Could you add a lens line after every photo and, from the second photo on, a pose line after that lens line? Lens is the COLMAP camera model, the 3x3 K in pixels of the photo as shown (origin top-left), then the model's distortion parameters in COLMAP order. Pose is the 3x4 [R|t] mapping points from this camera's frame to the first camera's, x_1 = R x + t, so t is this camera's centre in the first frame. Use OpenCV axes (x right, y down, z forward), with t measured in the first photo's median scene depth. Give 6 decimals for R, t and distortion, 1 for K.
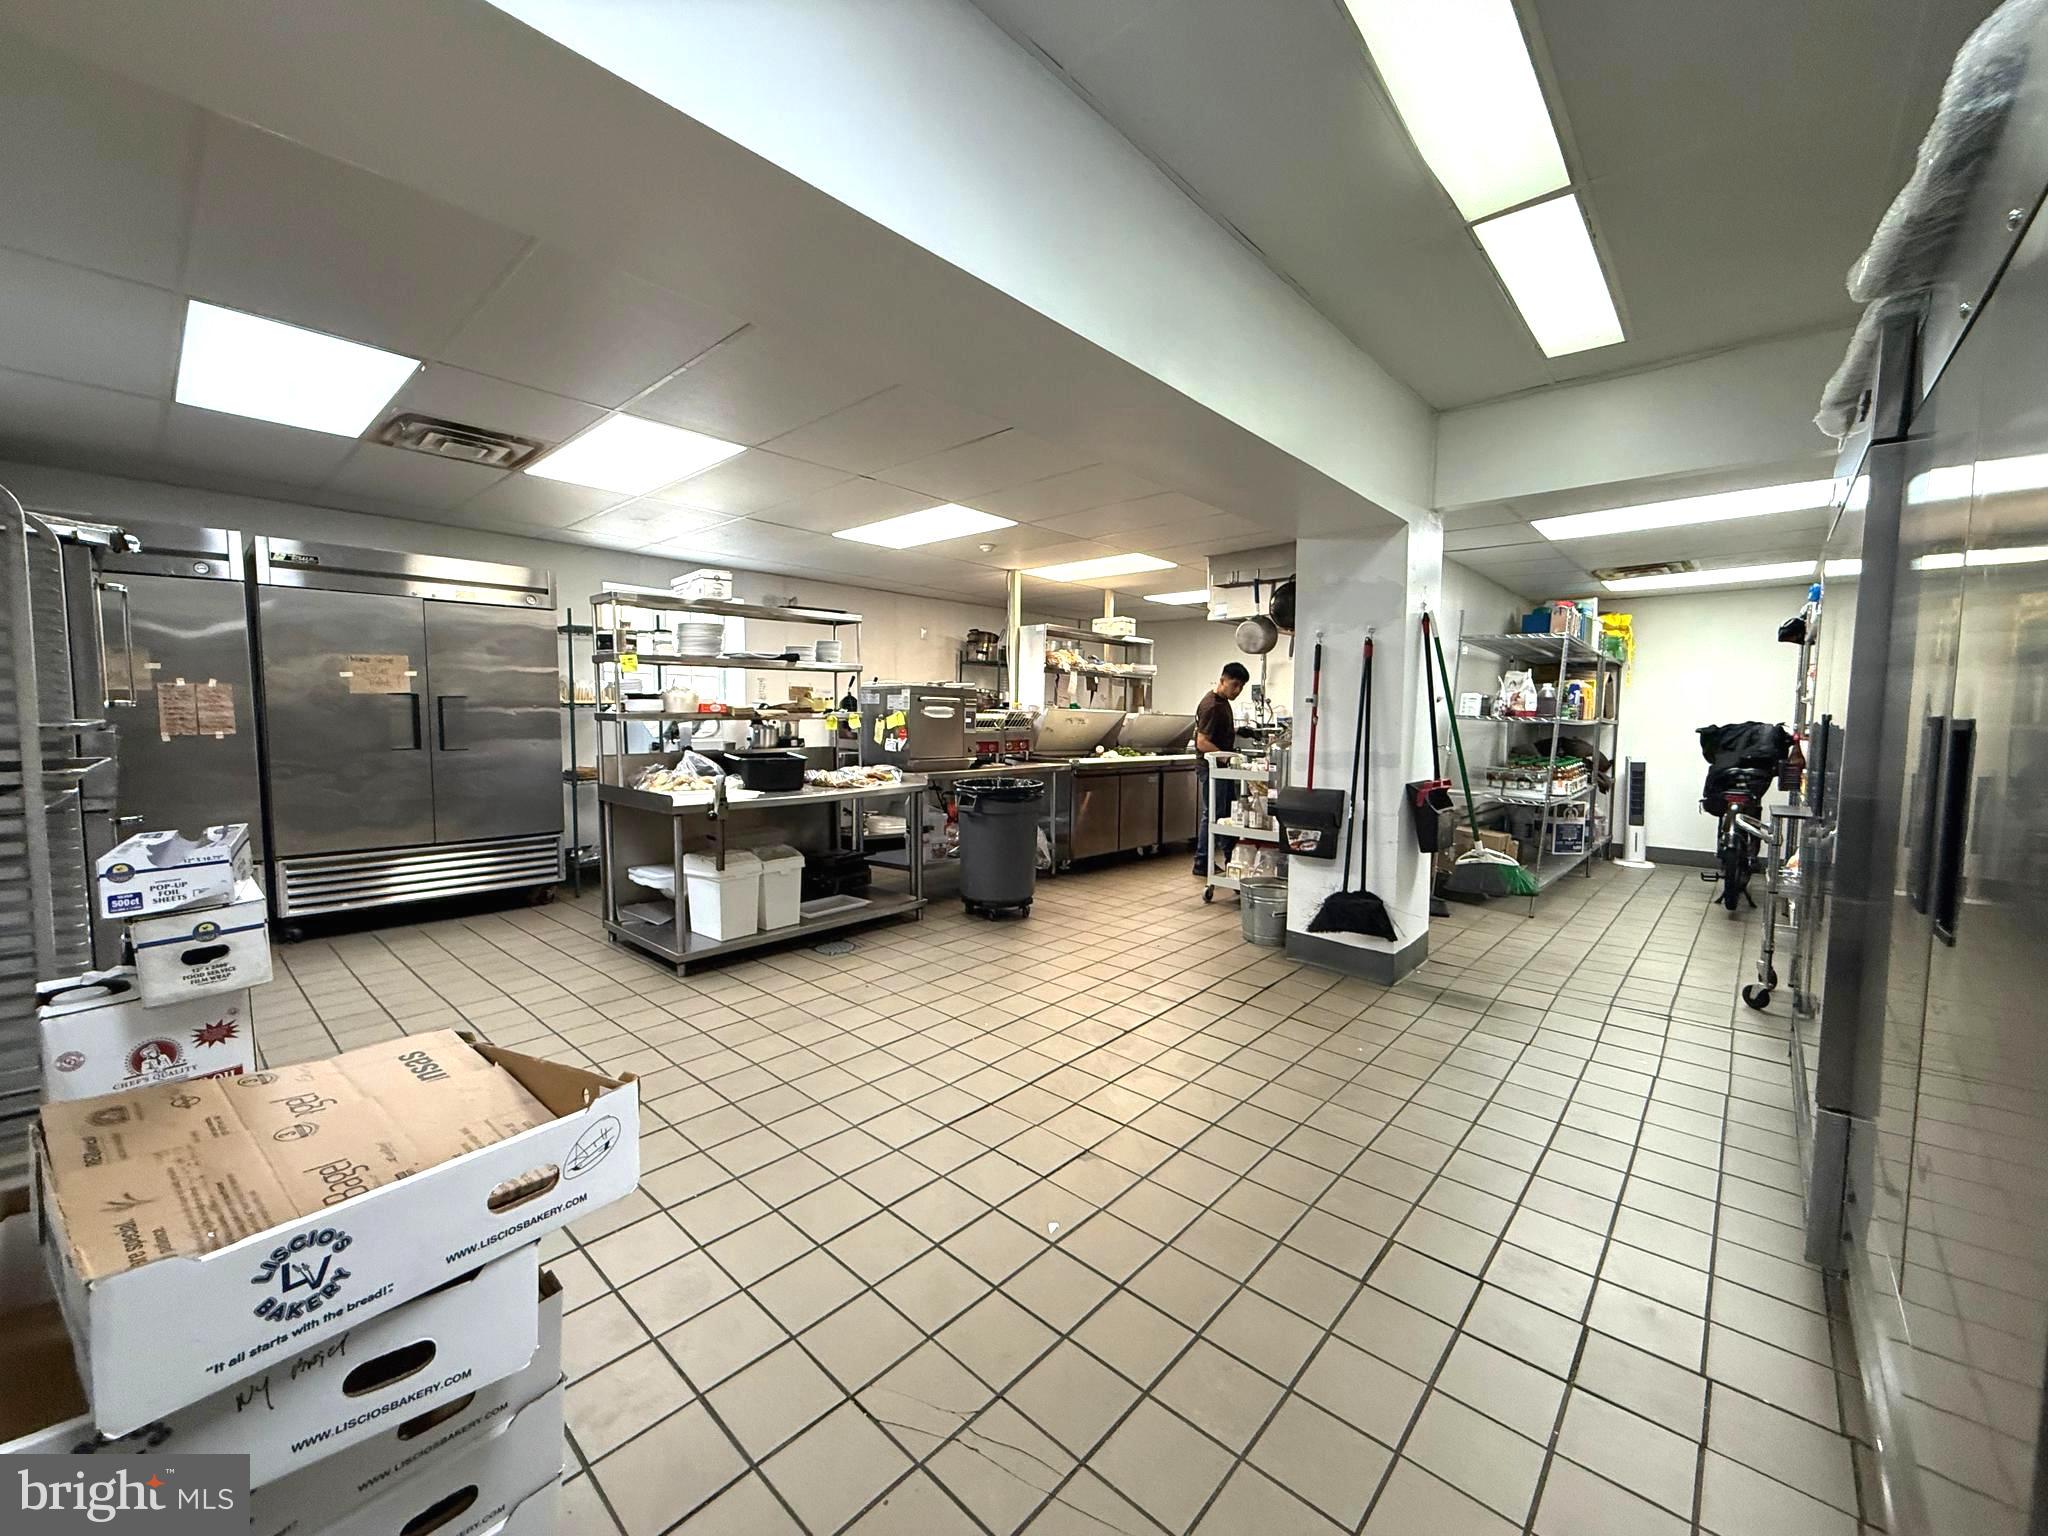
lens RADIAL K [[813.0, 0, 1023.2], [0, 813.0, 773.8], [0, 0, 1]] dist [0.002356, 0.000277]
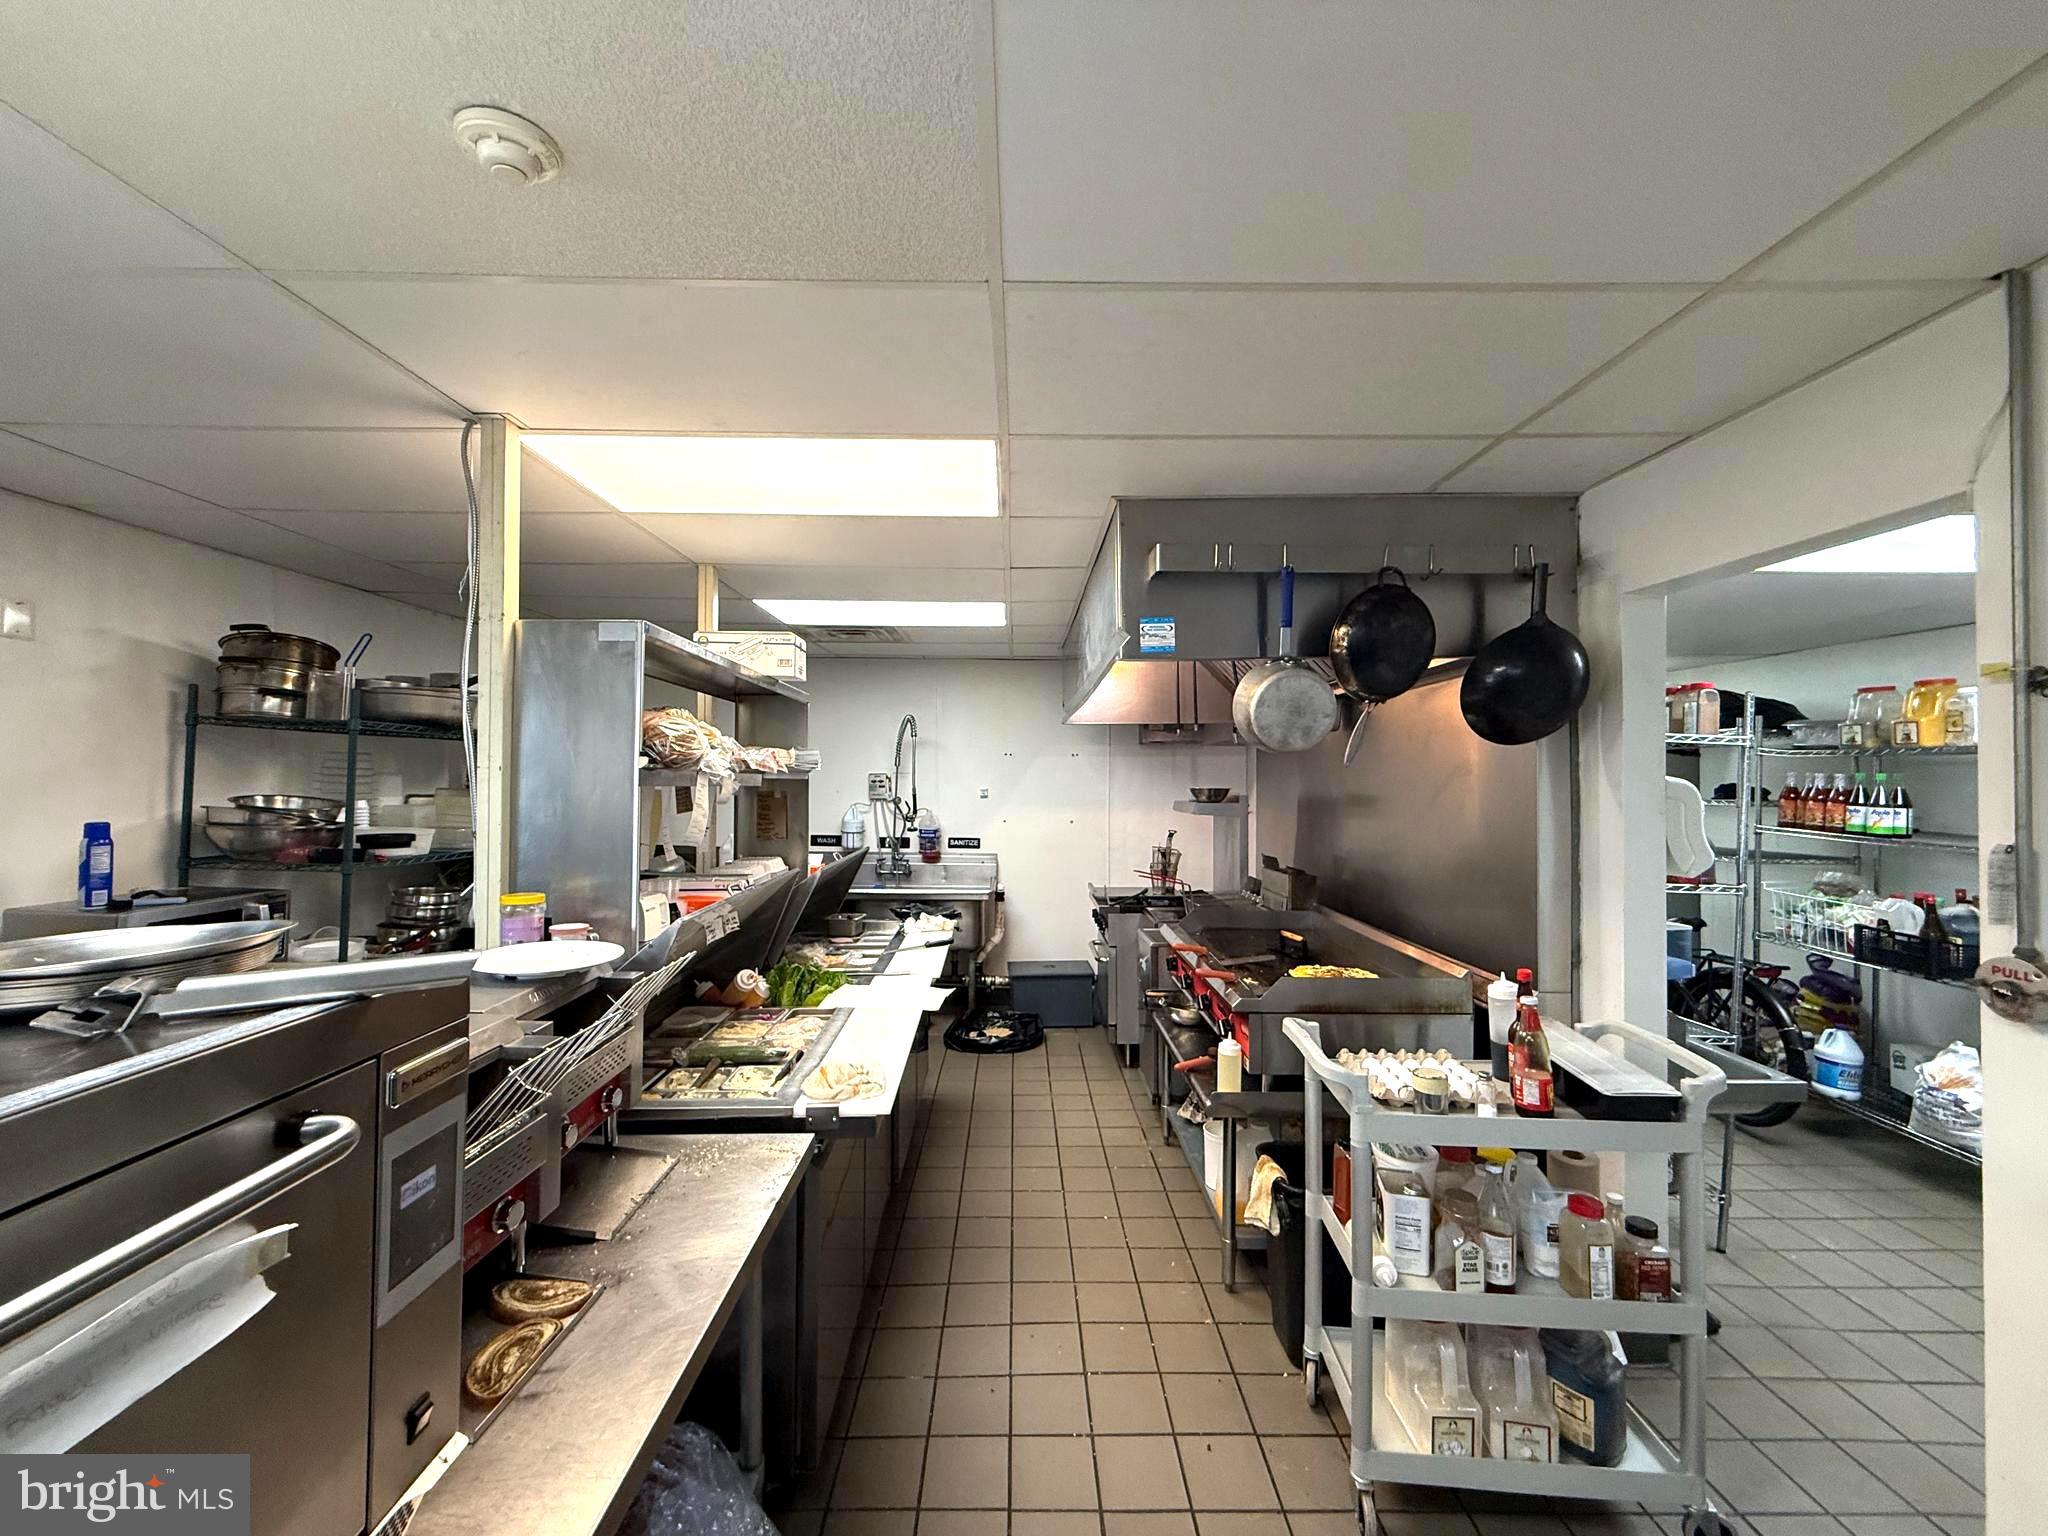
lens RADIAL K [[813.0, 0, 1028.0], [0, 813.0, 753.7], [0, 0, 1]] dist [0.002356, 0.000277]
pose [[0.732678, 0.016401, 0.680378, -0.052795], [0.042865, 0.996613, -0.070183, -0.084991], [-0.679225, 0.080586, 0.729493, 0.528757]]
